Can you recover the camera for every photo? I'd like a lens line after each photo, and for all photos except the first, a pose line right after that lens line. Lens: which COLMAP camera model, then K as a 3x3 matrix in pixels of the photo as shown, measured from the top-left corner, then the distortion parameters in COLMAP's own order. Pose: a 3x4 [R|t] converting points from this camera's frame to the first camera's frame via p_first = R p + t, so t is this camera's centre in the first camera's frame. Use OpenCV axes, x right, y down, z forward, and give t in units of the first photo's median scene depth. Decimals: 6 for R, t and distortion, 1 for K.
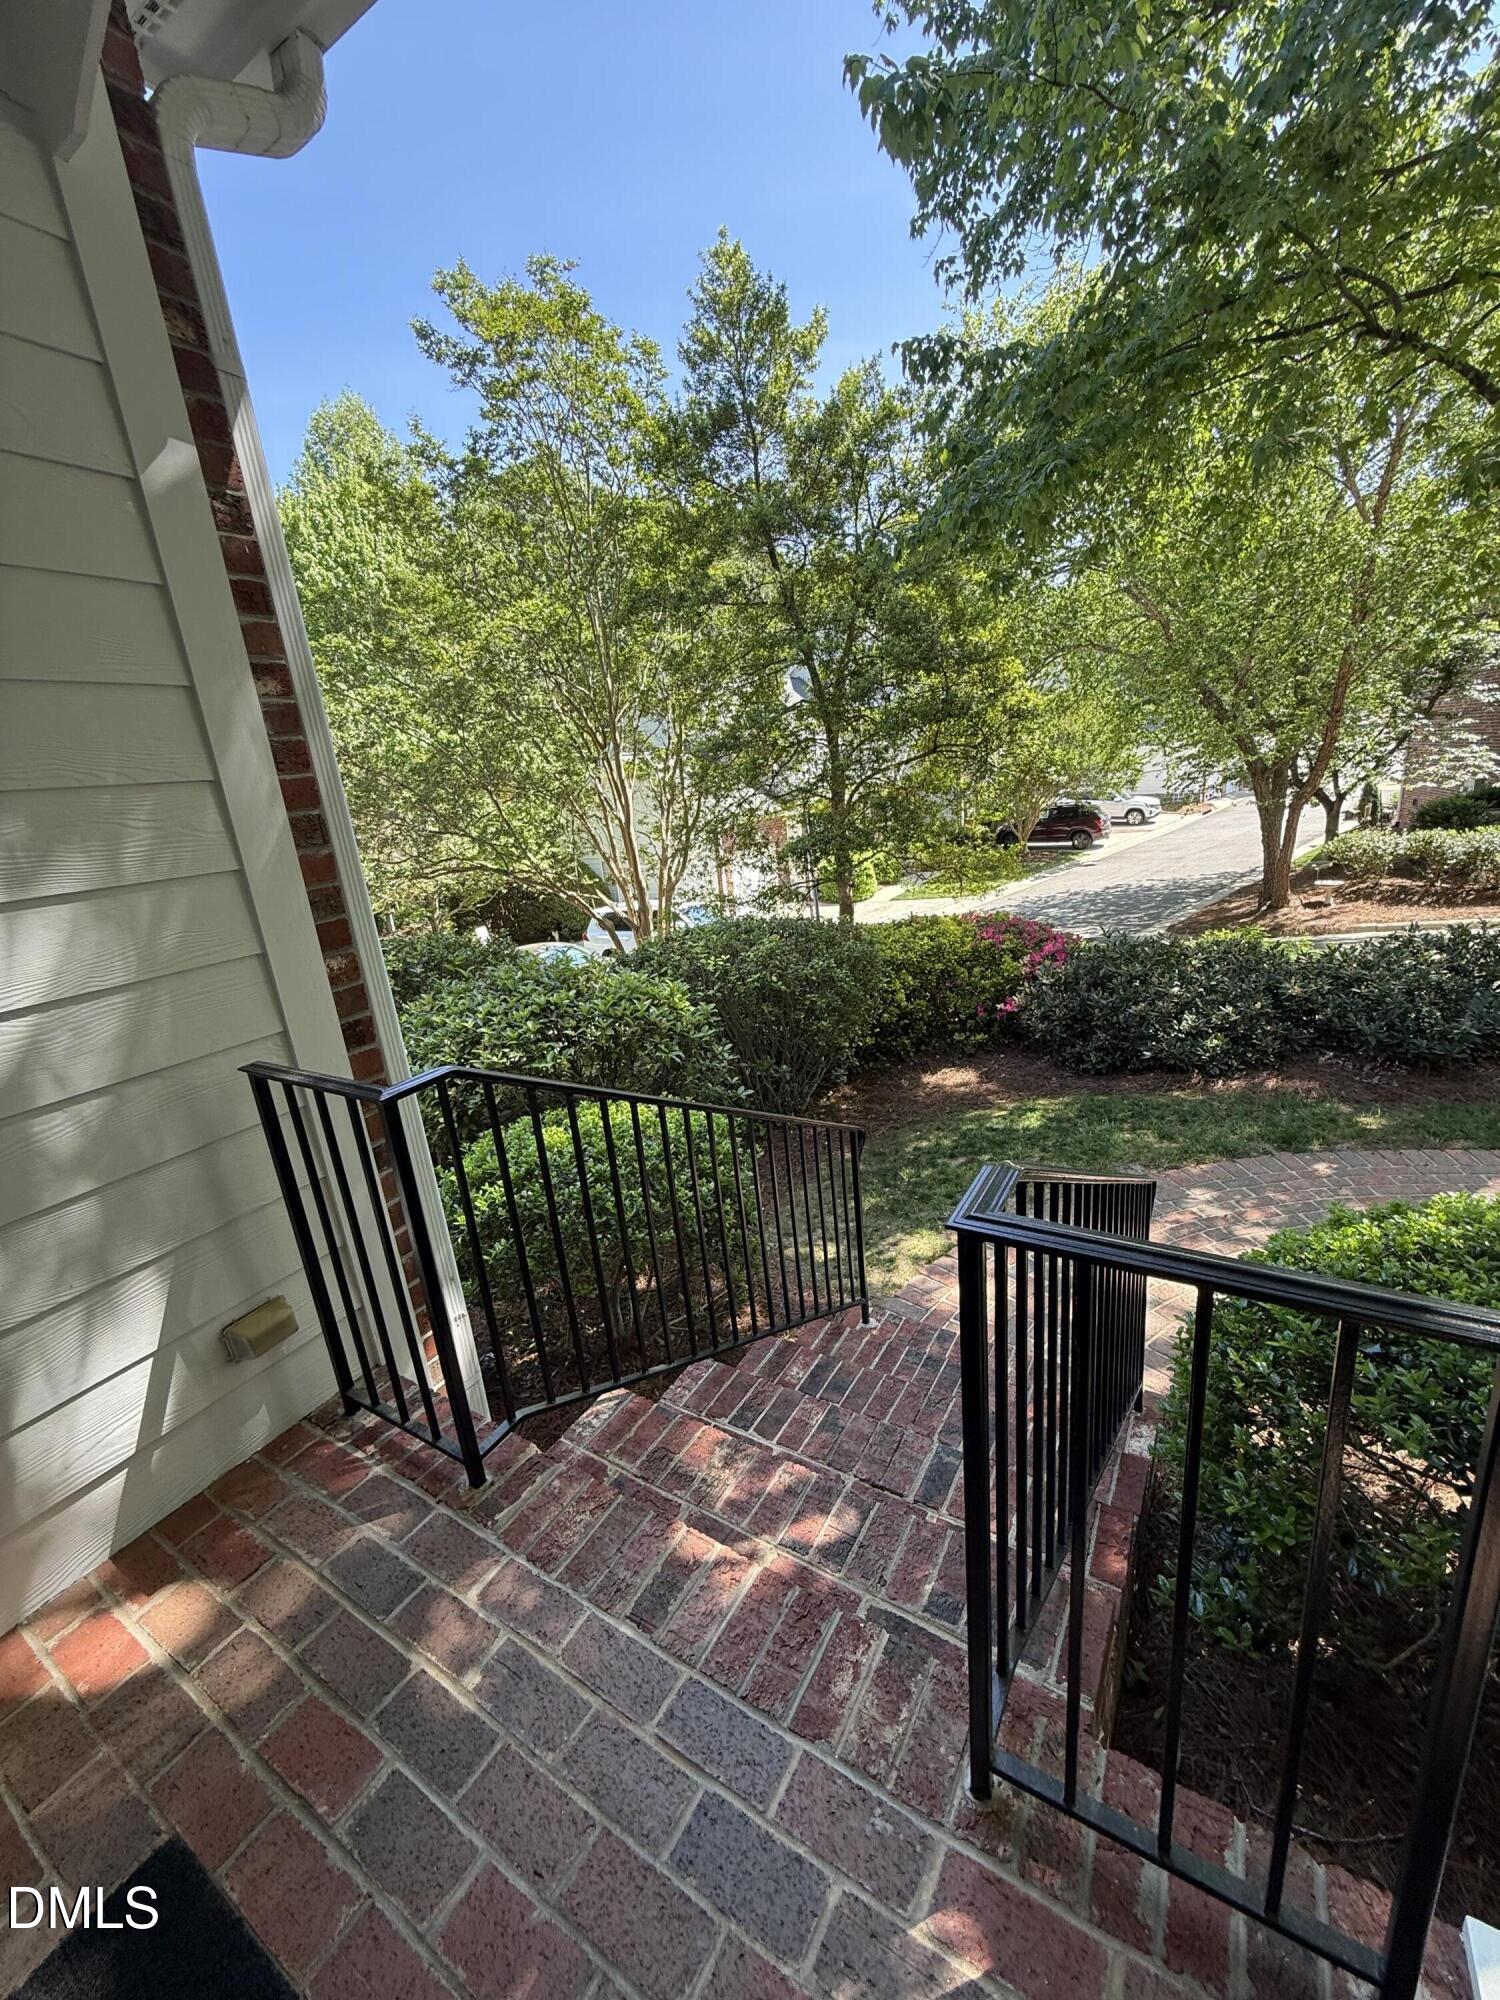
lens RADIAL K [[794.6, 0, 750.0], [0, 794.6, 1000.0], [0, 0, 1]] dist [-0.000661, 0.000444]
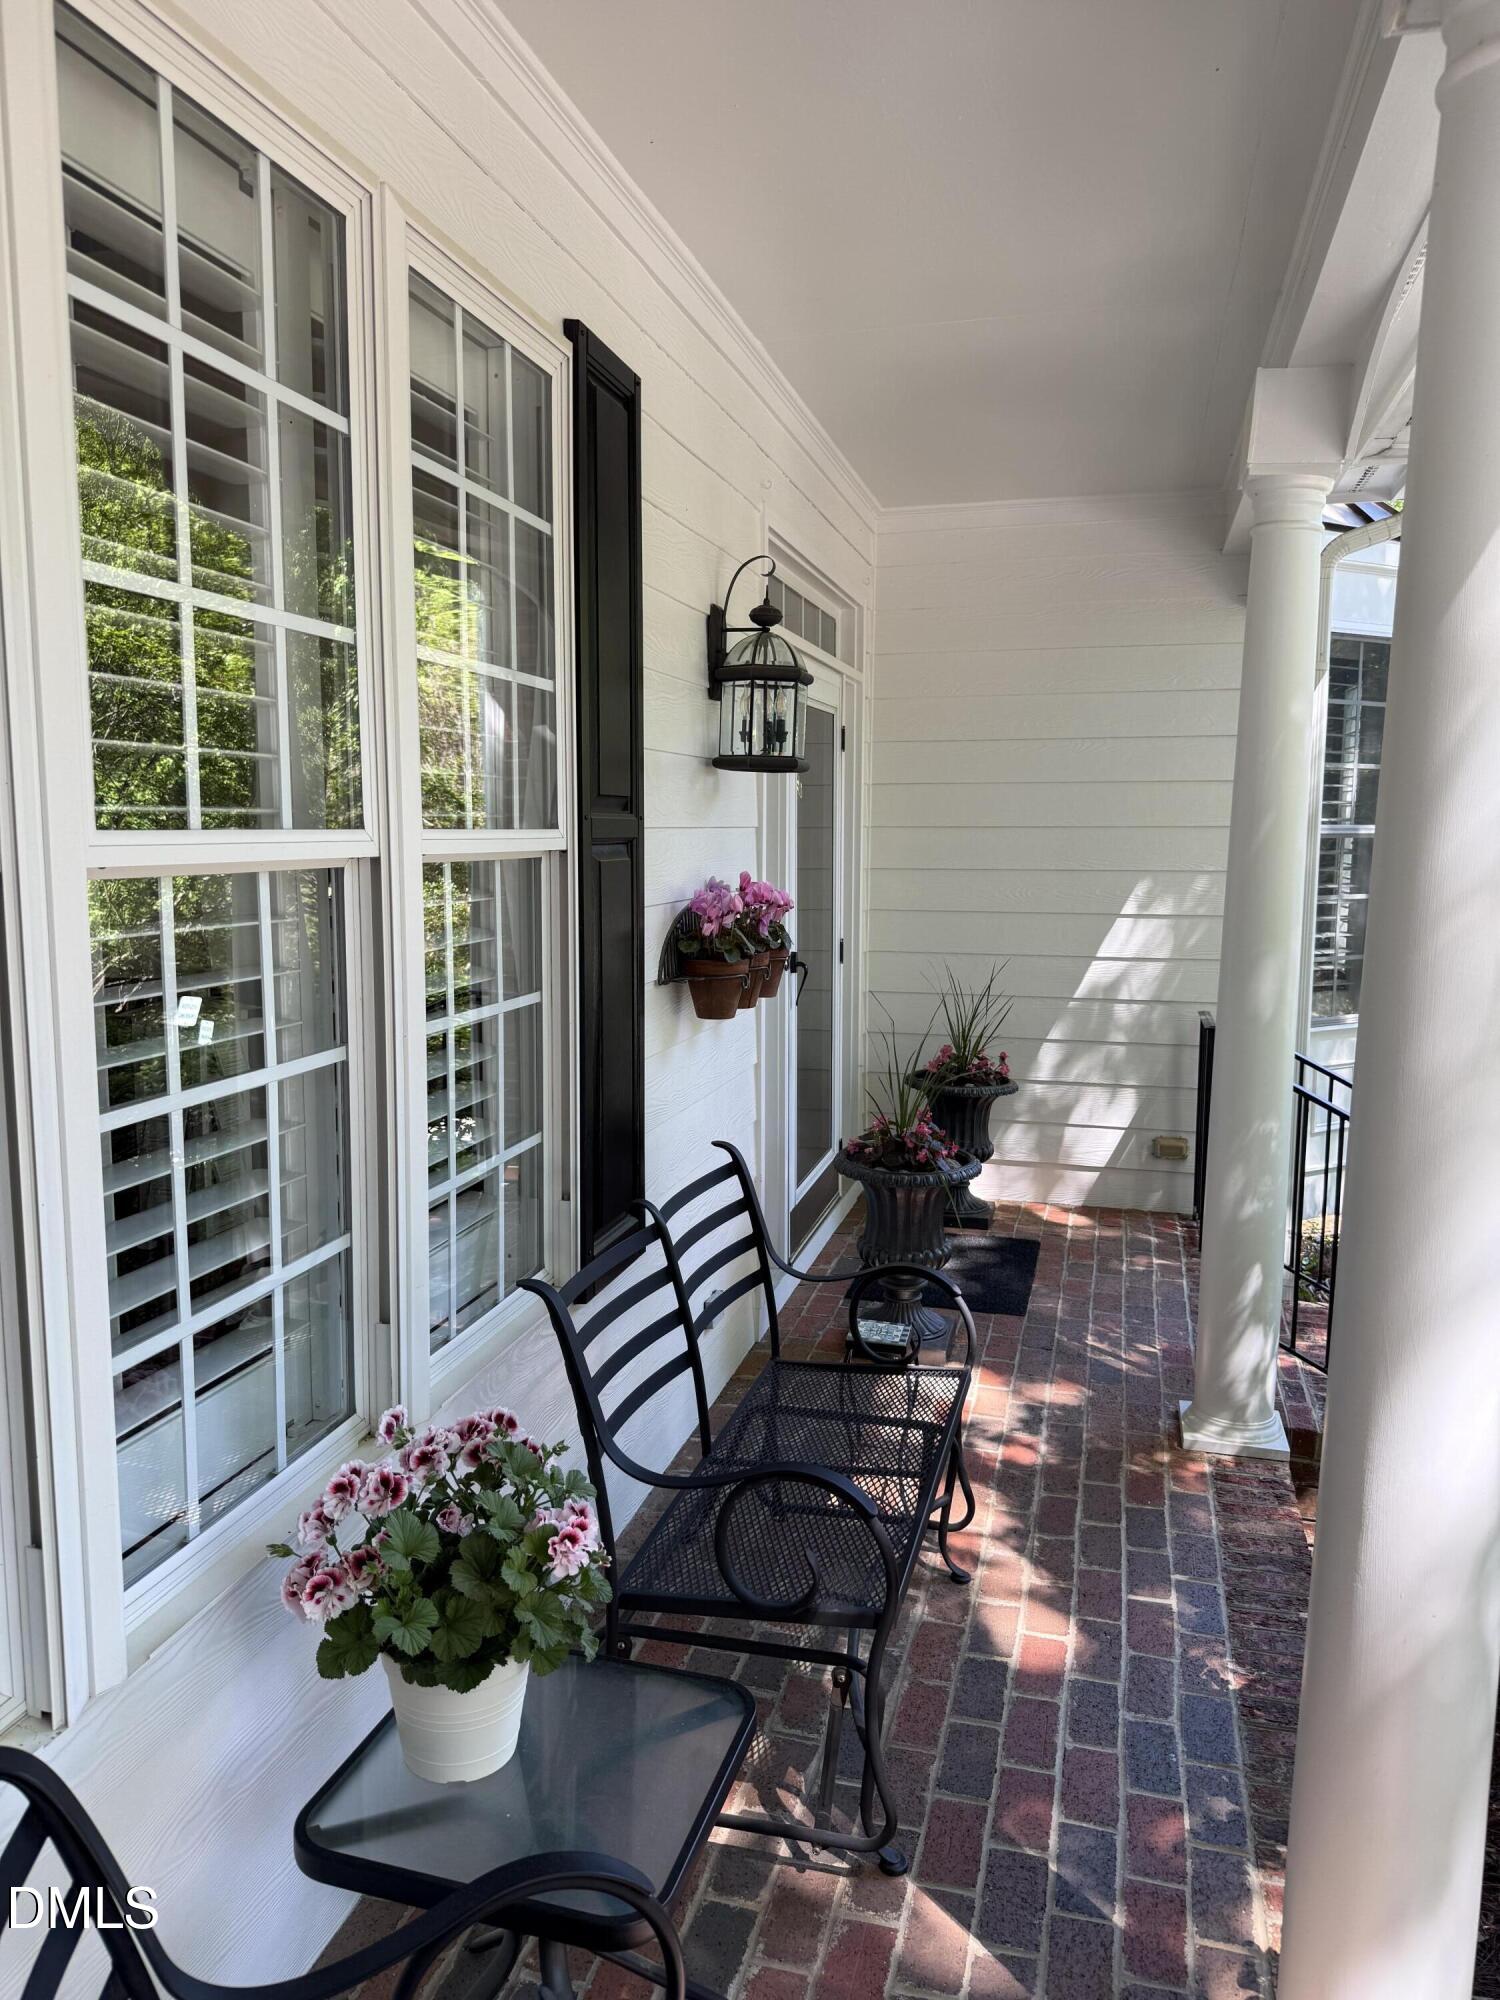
lens RADIAL K [[1383.5, 0, 750.0], [0, 1383.5, 1000.0], [0, 0, 1]] dist [0.000860, 0.000123]
pose [[0.276095, 0.207907, -0.938374, 2.512068], [-0.291980, 0.948325, 0.124203, -0.045609], [0.915707, 0.239695, 0.322533, -1.257542]]
